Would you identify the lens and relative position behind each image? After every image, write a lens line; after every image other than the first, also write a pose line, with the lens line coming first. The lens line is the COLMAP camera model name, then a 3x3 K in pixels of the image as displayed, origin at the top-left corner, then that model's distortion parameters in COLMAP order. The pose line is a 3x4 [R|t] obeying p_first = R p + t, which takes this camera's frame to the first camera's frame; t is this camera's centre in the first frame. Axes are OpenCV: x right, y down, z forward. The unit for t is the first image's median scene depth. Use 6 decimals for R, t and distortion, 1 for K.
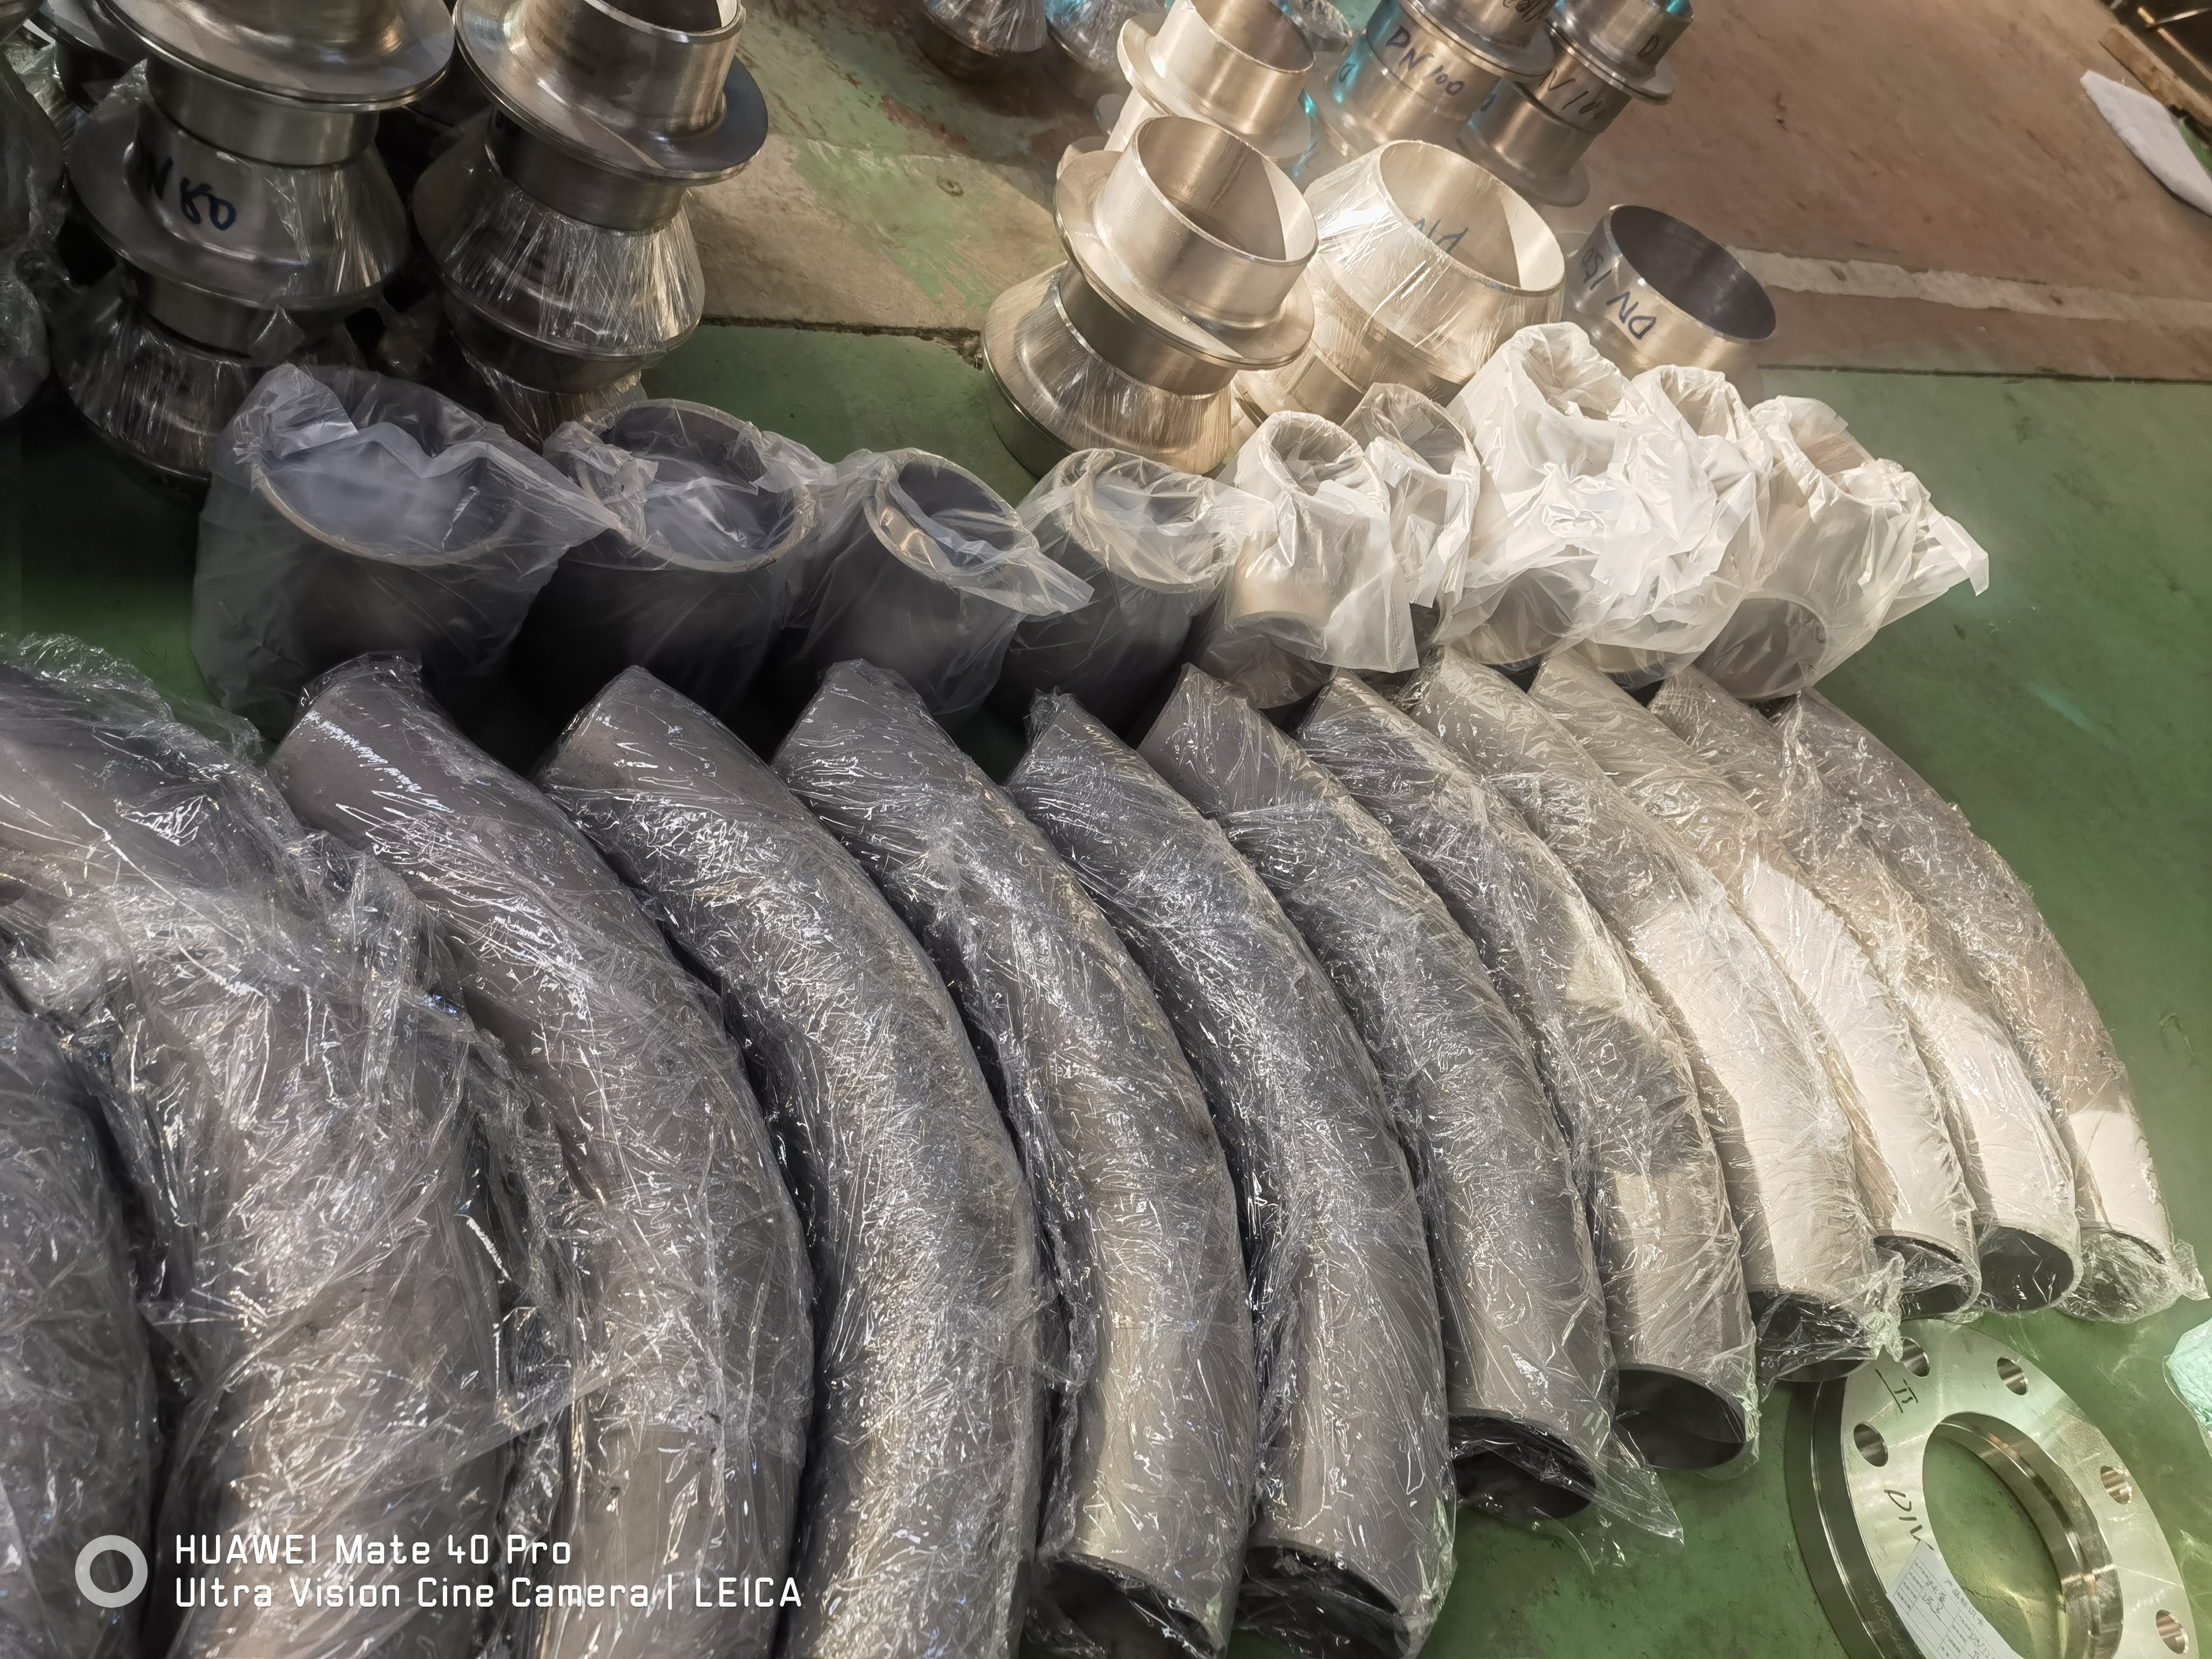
lens RADIAL K [[1750.8, 0, 1106.0], [0, 1750.8, 829.5], [0, 0, 1]] dist [0.074246, 0.000732]
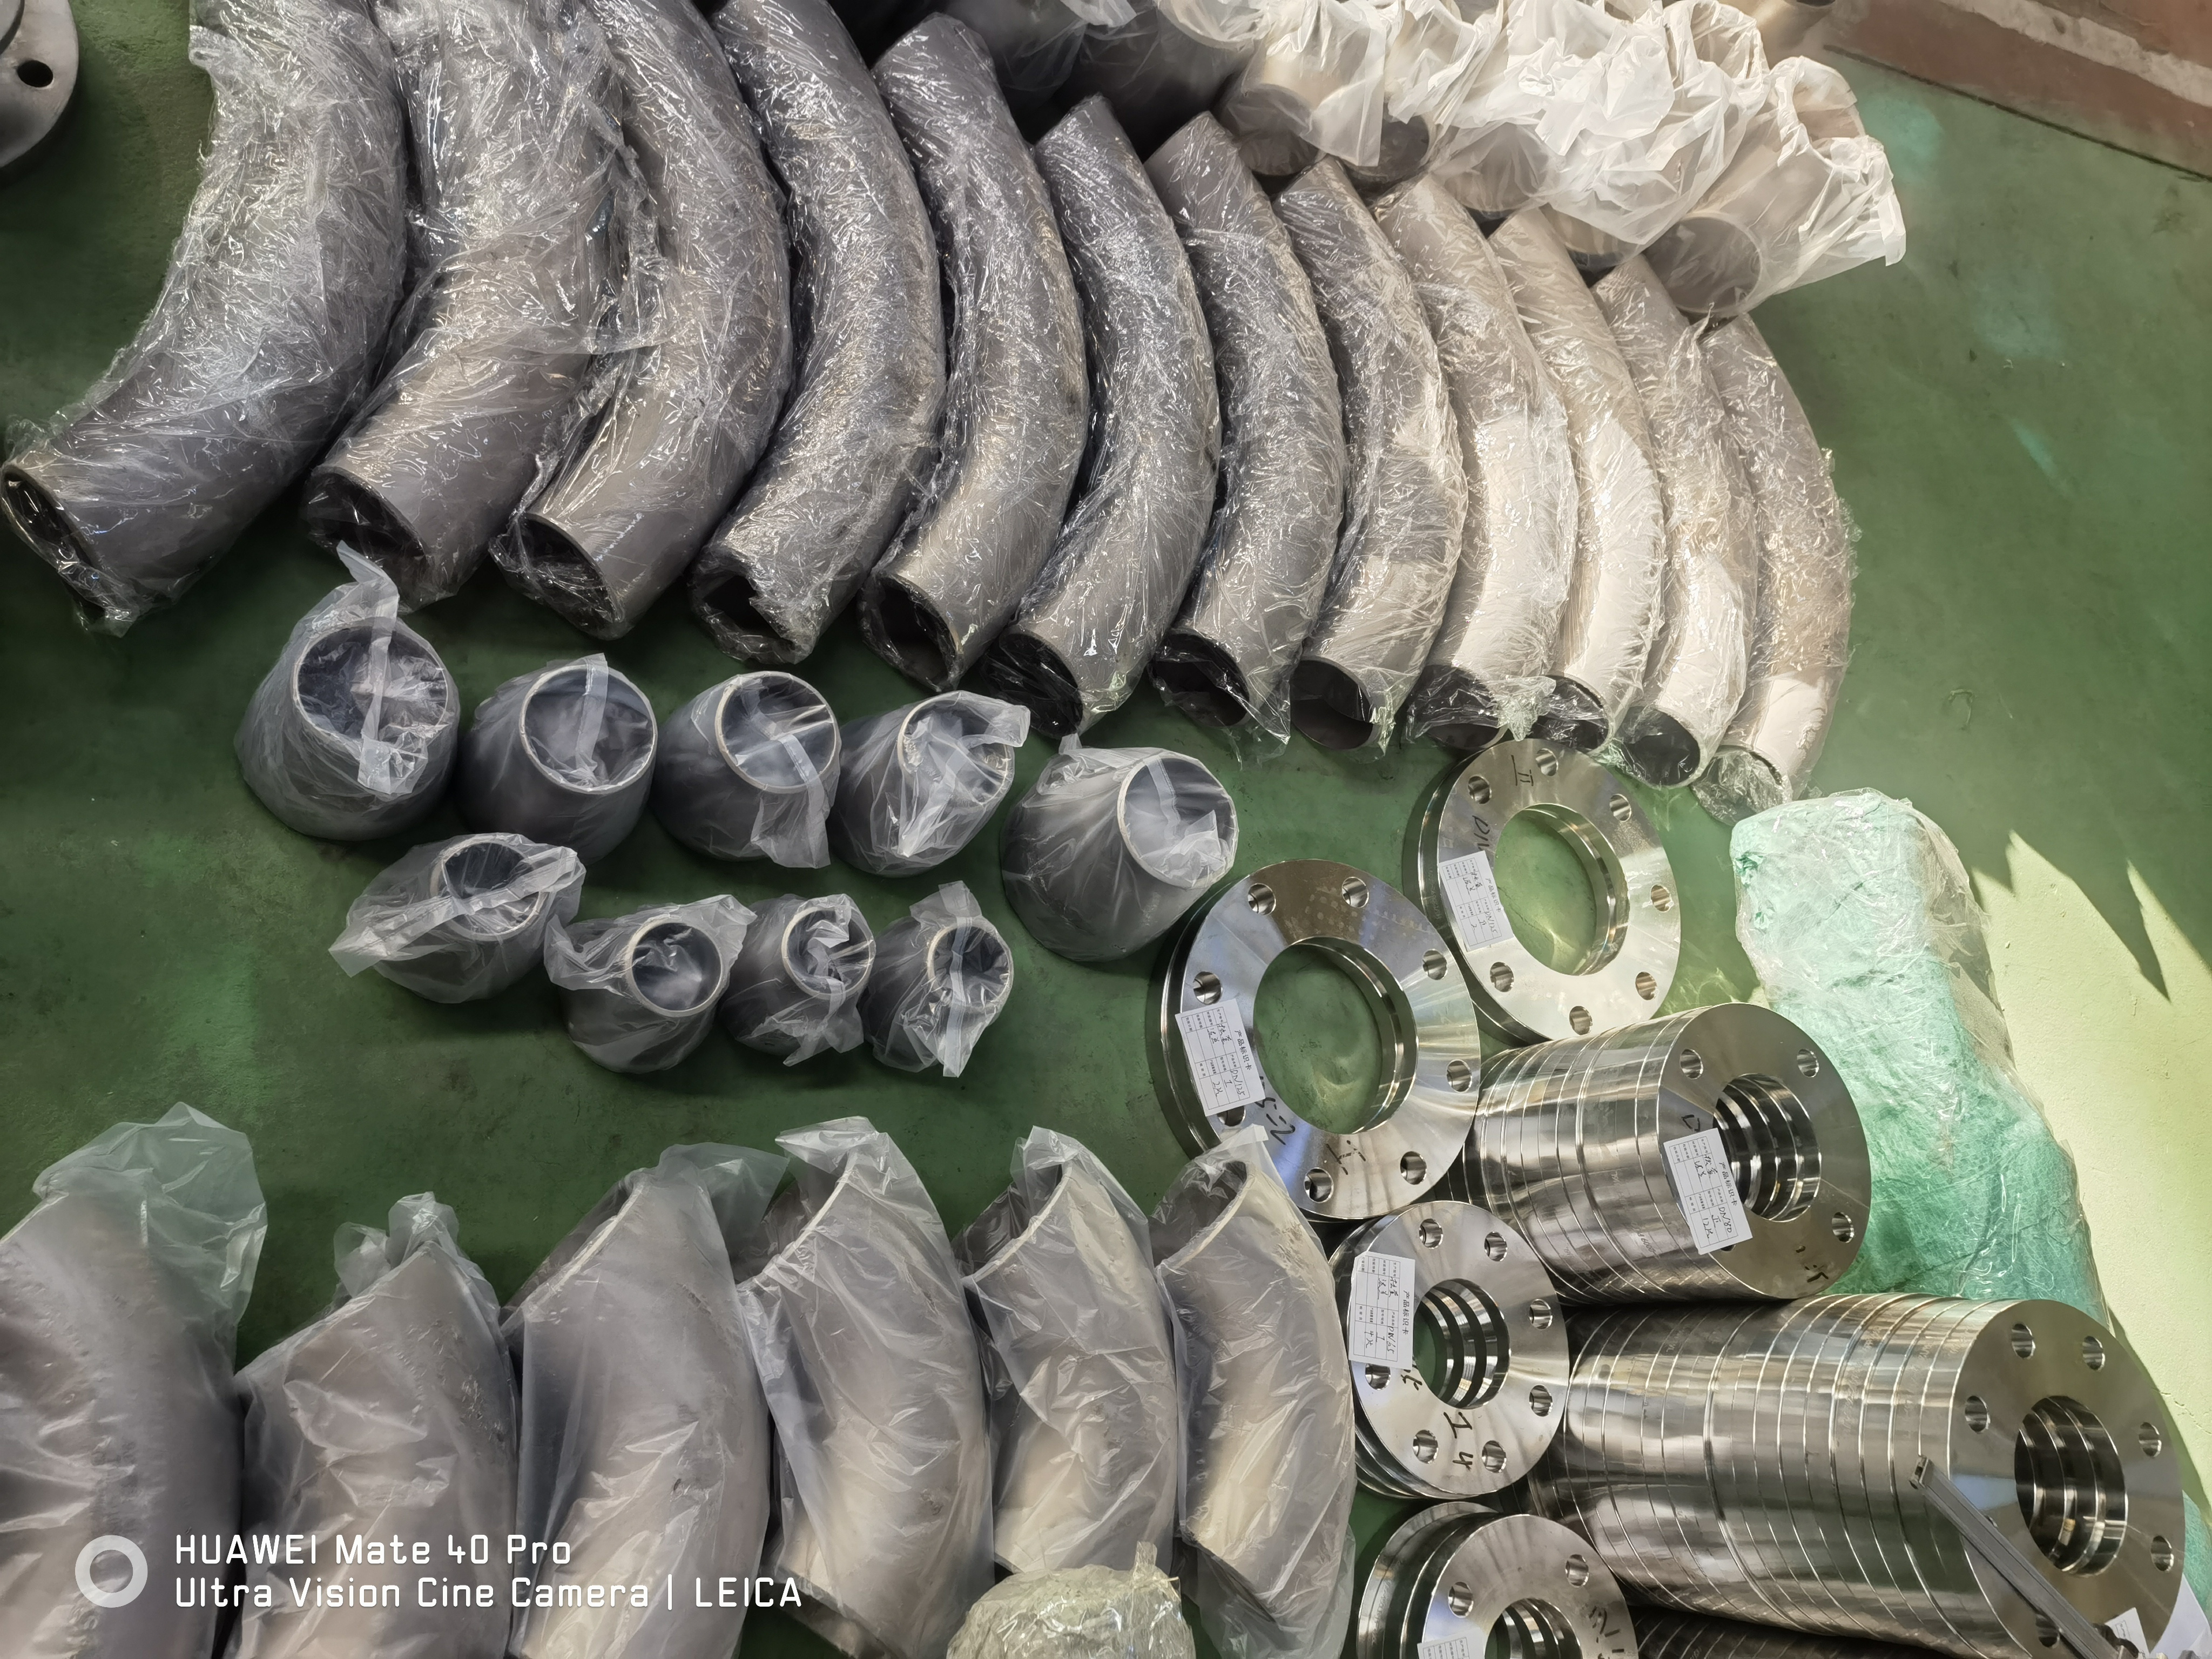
lens RADIAL K [[1750.8, 0, 1106.0], [0, 1750.8, 829.5], [0, 0, 1]] dist [0.074246, 0.000732]
pose [[0.945473, 0.311583, -0.094850, 0.308182], [-0.287796, 0.935578, 0.204613, 0.183693], [0.152493, -0.166159, 0.974237, -0.464600]]
